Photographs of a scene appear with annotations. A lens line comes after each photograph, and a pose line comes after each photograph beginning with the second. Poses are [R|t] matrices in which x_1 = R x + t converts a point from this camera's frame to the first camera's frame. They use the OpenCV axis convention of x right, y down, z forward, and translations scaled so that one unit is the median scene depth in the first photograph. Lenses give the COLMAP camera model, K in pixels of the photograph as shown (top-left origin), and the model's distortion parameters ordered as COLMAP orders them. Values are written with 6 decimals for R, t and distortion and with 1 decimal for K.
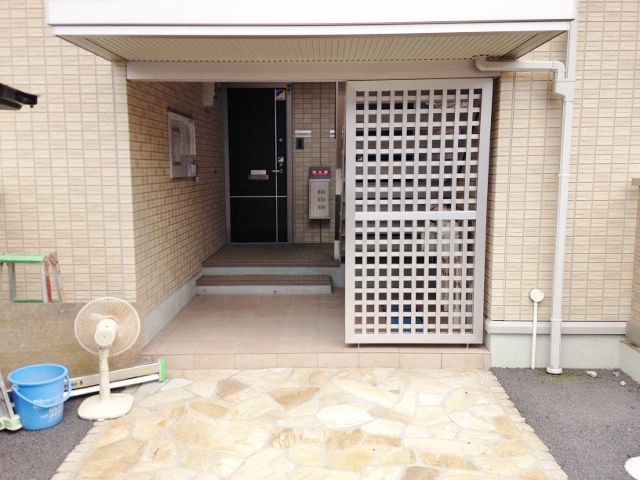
lens RADIAL K [[567.1, 0, 331.7], [0, 567.1, 239.4], [0, 0, 1]] dist [0.158515, -0.264851]
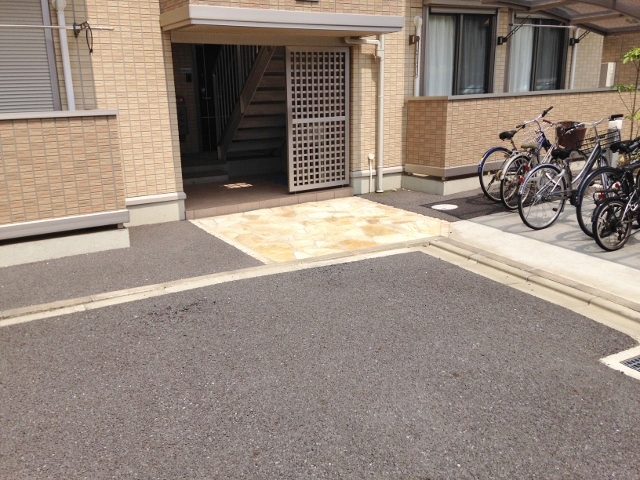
lens RADIAL K [[567.1, 0, 331.7], [0, 567.1, 239.4], [0, 0, 1]] dist [0.158515, -0.264851]
pose [[0.834930, -0.154815, 0.528132, -0.898862], [0.086459, 0.984601, 0.151939, 0.066470], [-0.543522, -0.081196, 0.835458, -0.663218]]
